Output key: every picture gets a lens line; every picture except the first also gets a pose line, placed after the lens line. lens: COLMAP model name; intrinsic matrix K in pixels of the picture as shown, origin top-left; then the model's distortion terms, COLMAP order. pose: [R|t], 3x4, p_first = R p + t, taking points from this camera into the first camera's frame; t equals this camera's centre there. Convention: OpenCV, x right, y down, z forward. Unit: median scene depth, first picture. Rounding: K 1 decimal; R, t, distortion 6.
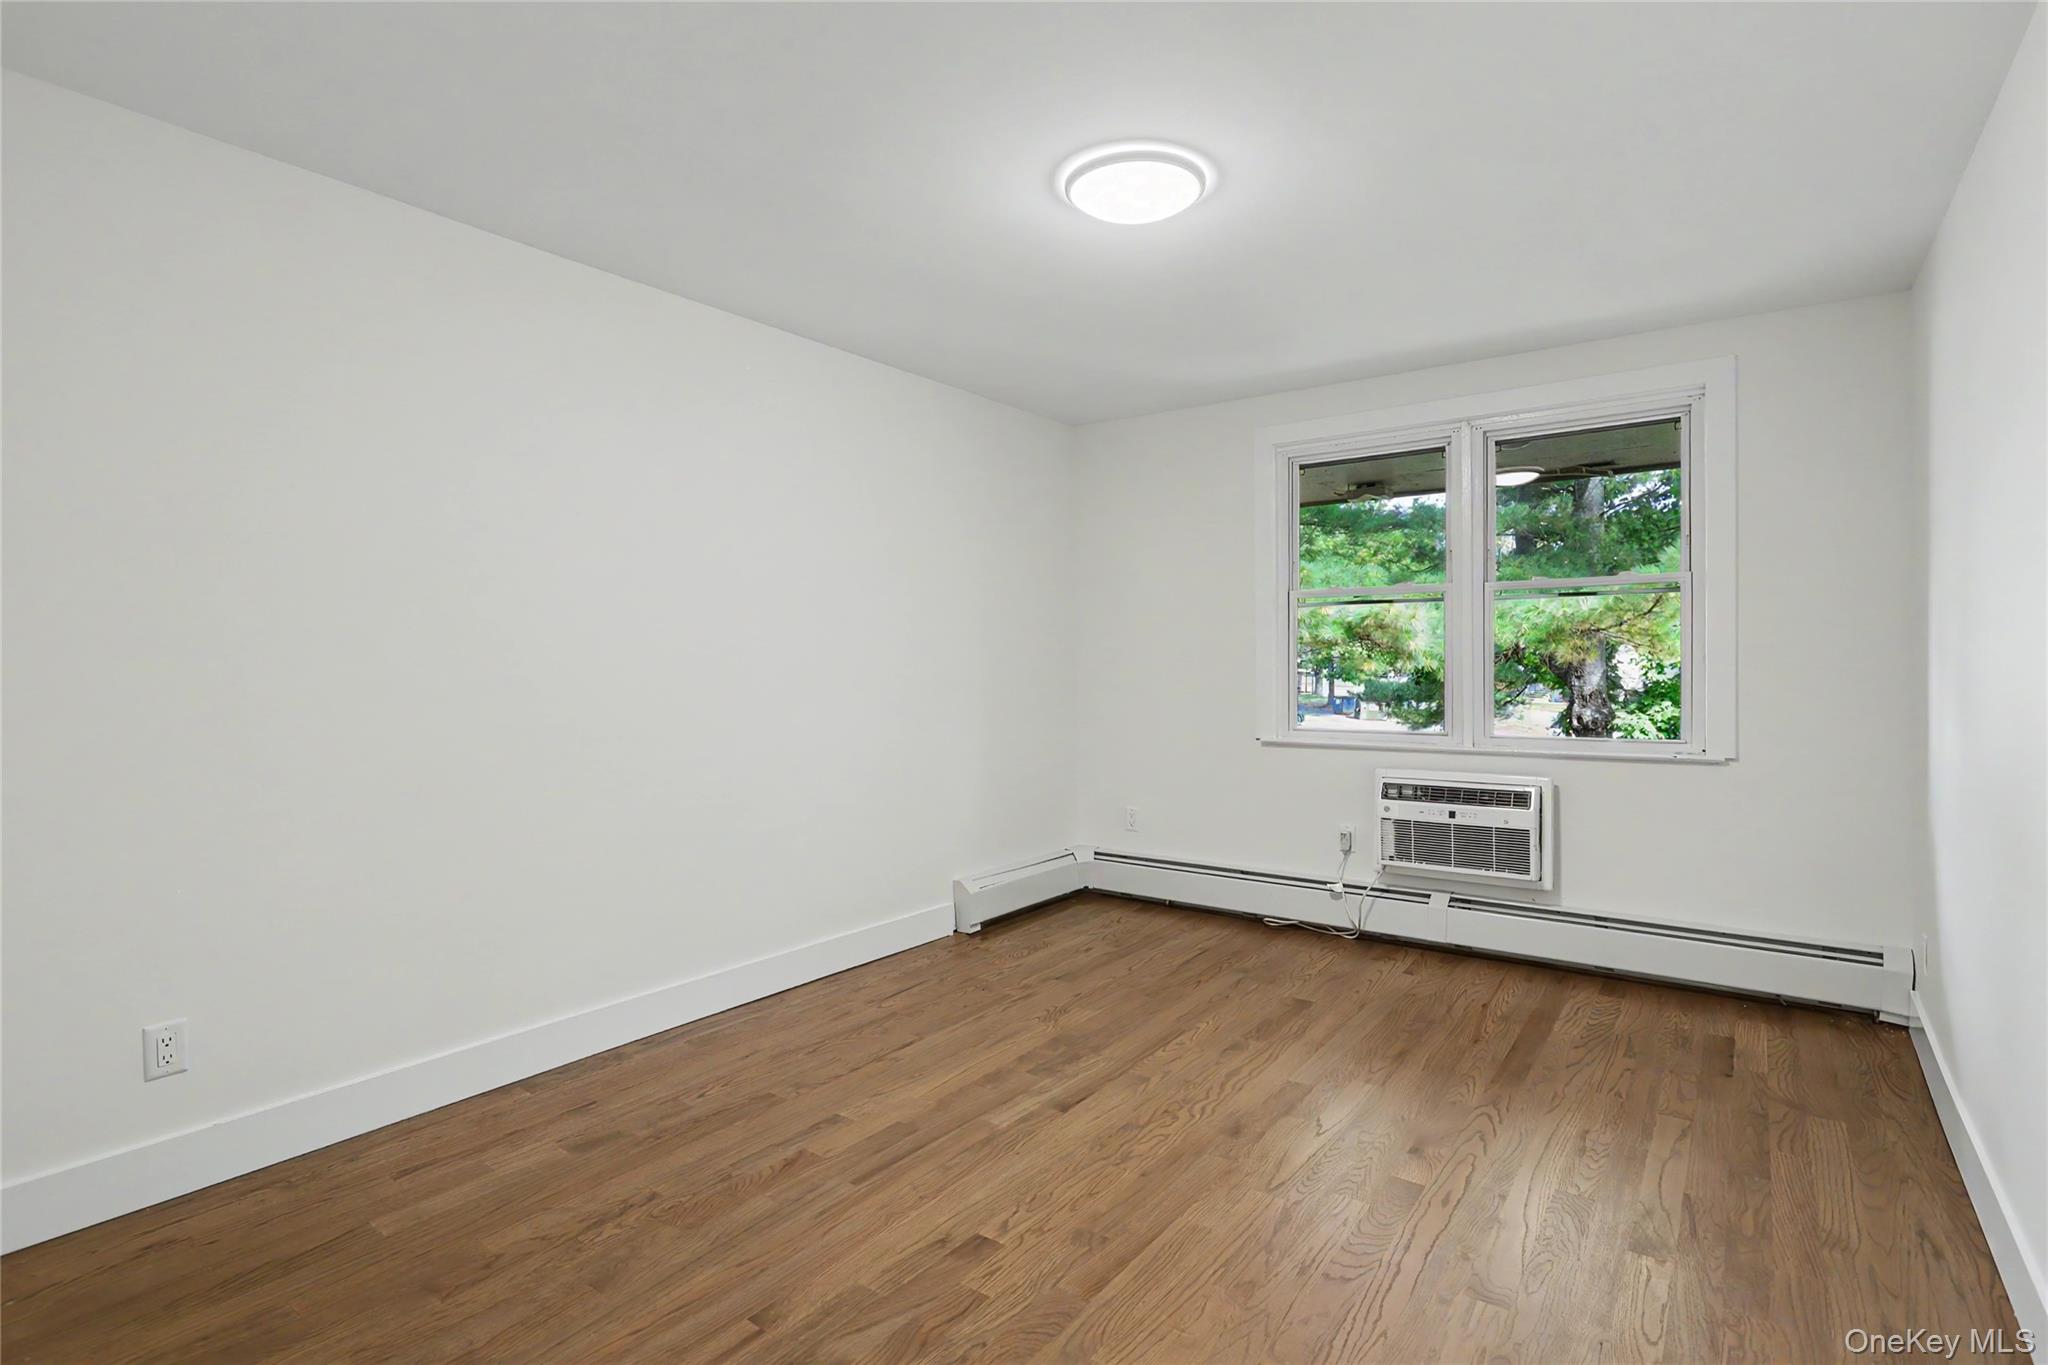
lens RADIAL K [[989.2, 0, 1024.0], [0, 989.2, 682.5], [0, 0, 1]] dist [-0.014444, 0.000404]
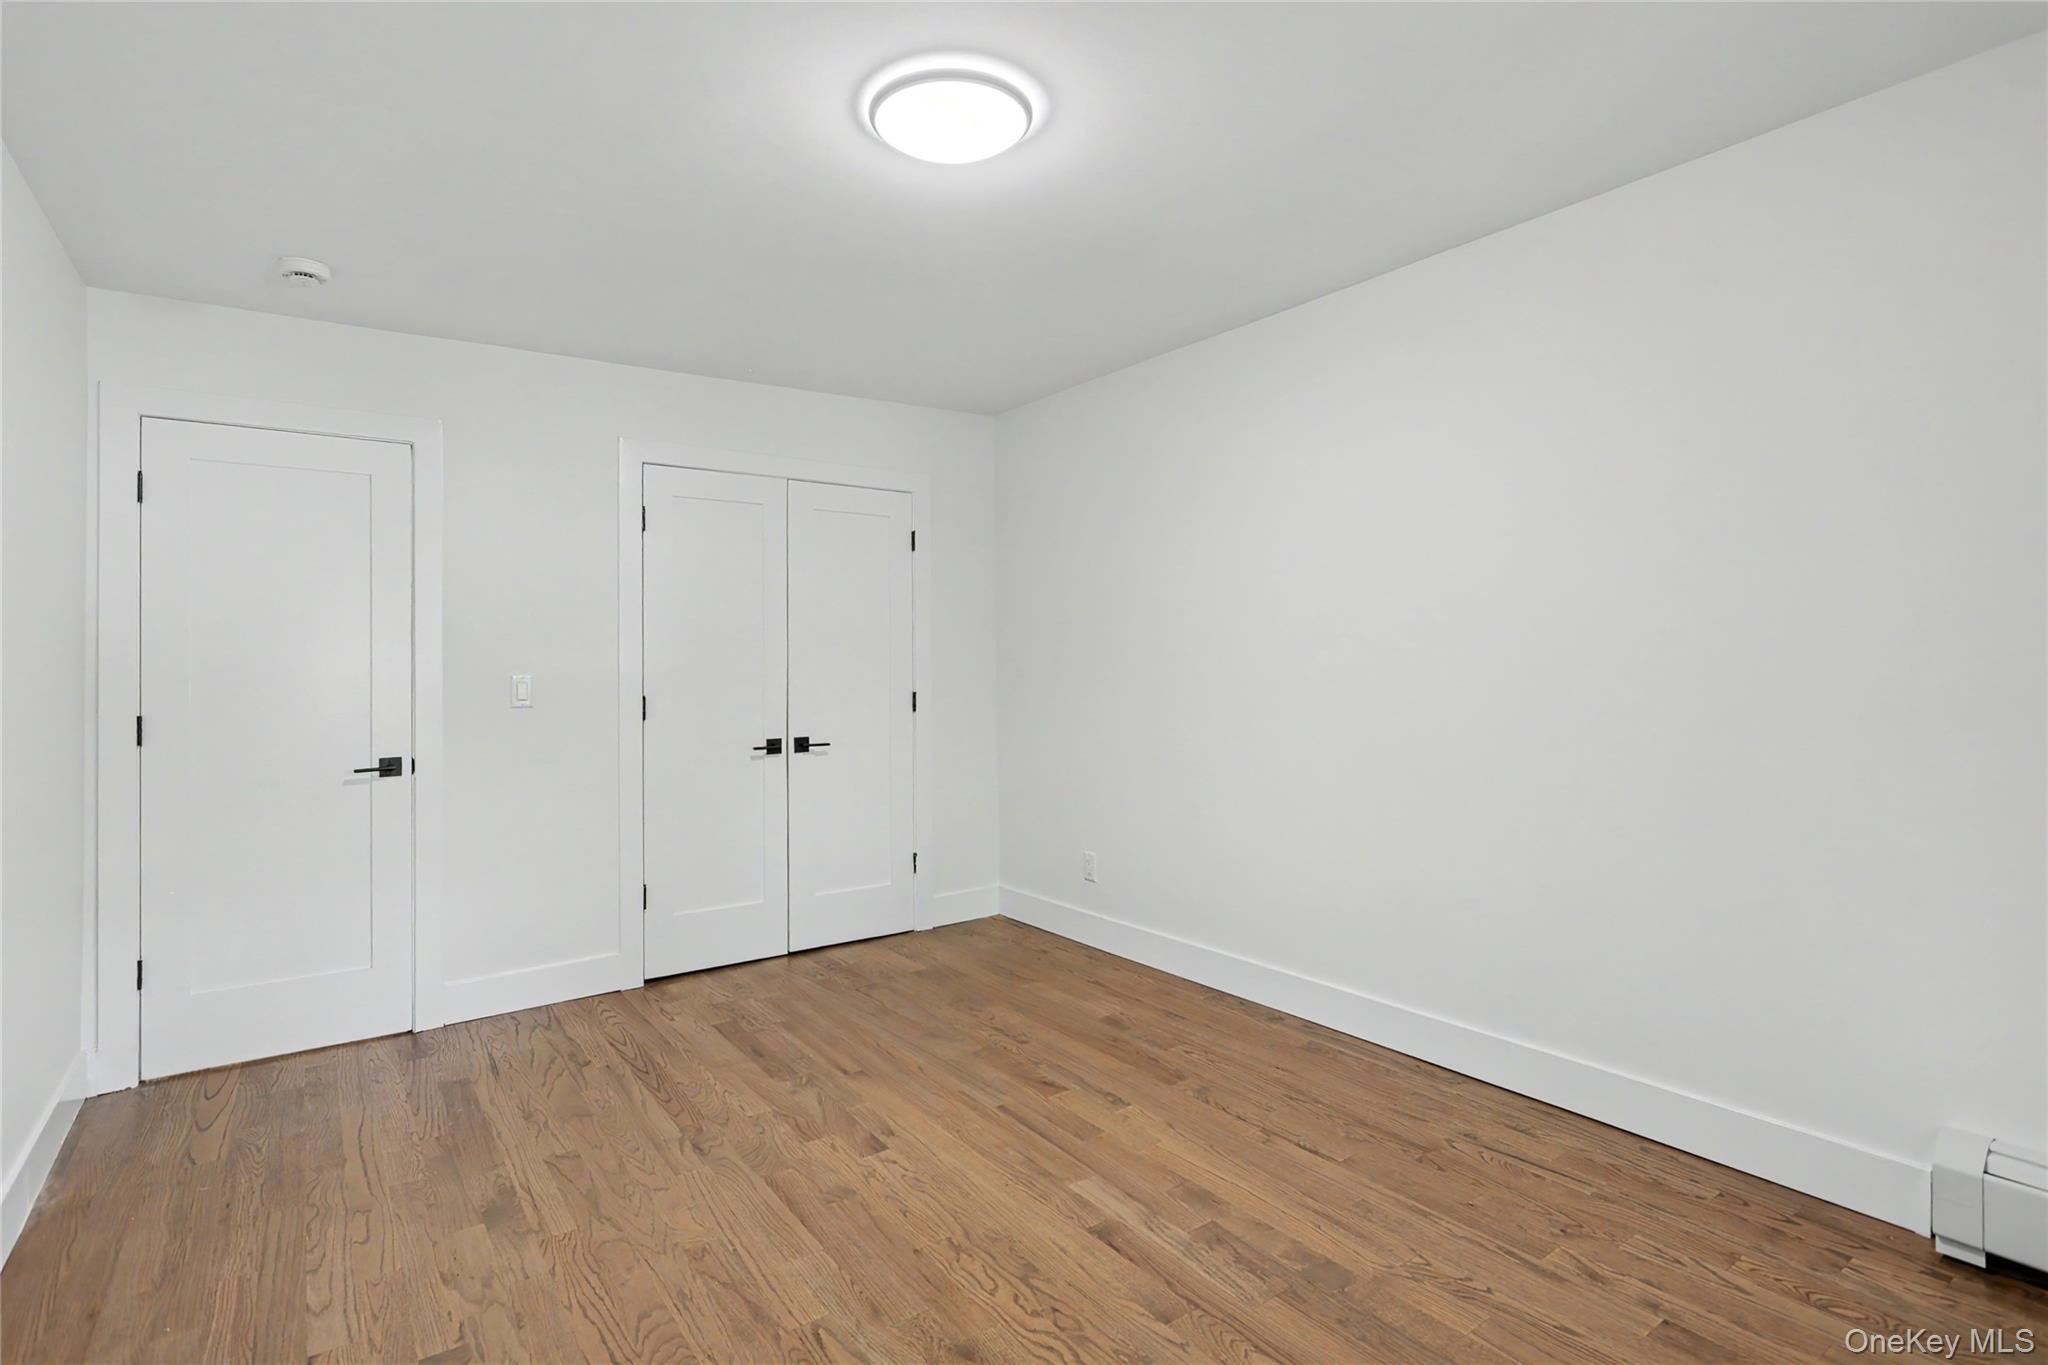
lens RADIAL K [[983.3, 0, 1018.9], [0, 983.3, 669.3], [0, 0, 1]] dist [-0.014749, 0.005510]
pose [[-0.296079, 0.015422, -0.955039, 0.863373], [-0.008006, 0.999794, 0.018627, -0.038766], [0.955130, 0.013161, -0.295895, 1.248201]]
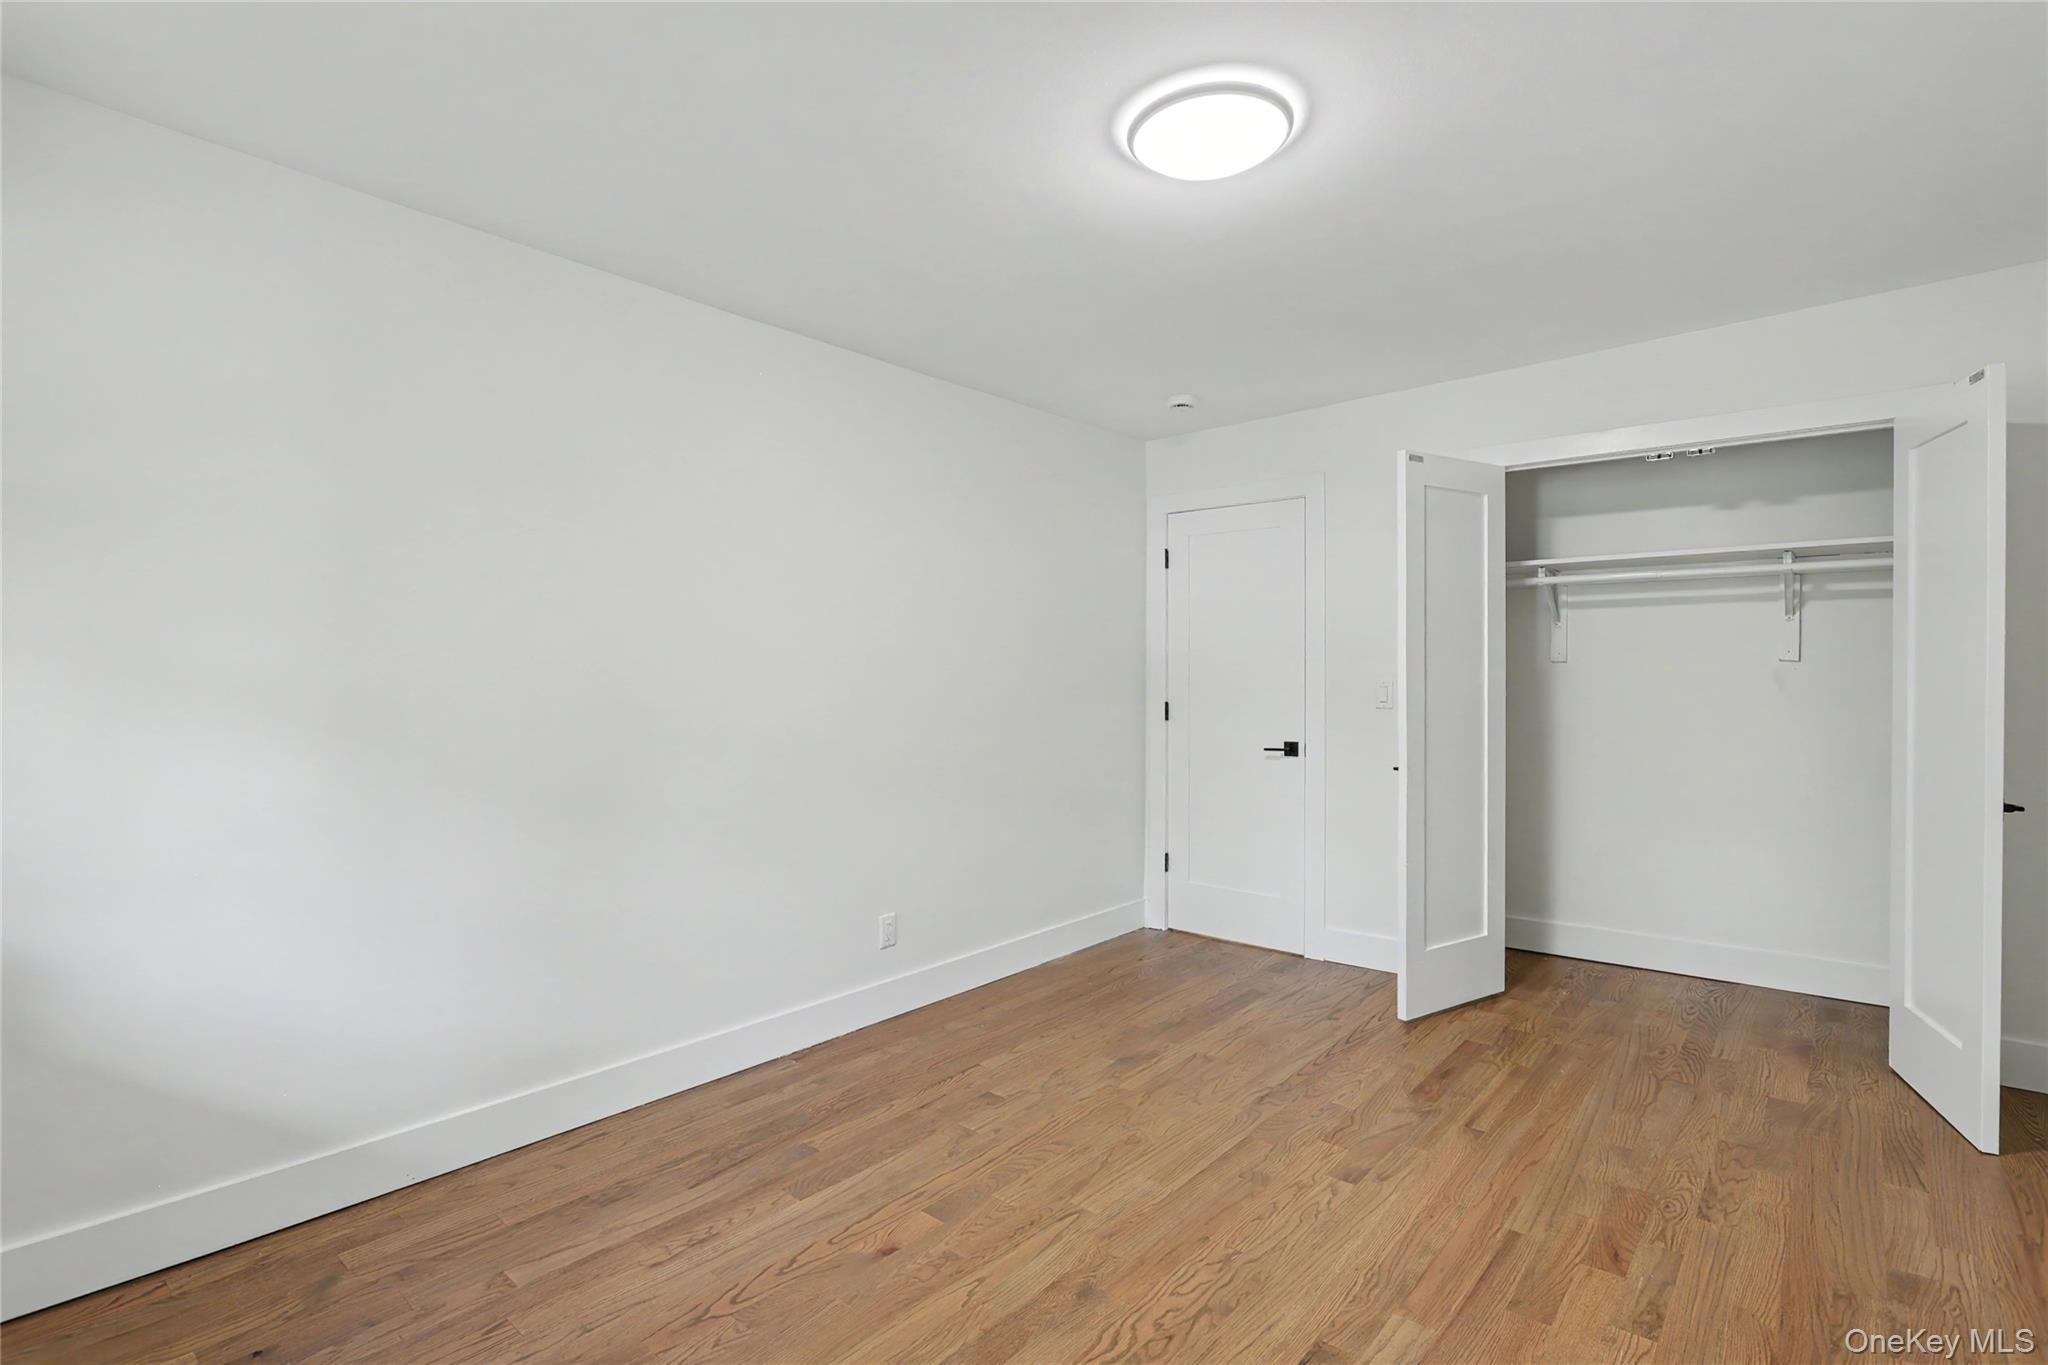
lens RADIAL K [[979.2, 0, 1055.1], [0, 979.2, 677.5], [0, 0, 1]] dist [-0.004871, -0.000481]
pose [[-0.998668, 0.009969, 0.050629, 0.196023], [0.011121, 0.999684, 0.022533, -0.043940], [-0.050389, 0.023066, -0.998463, 1.775678]]
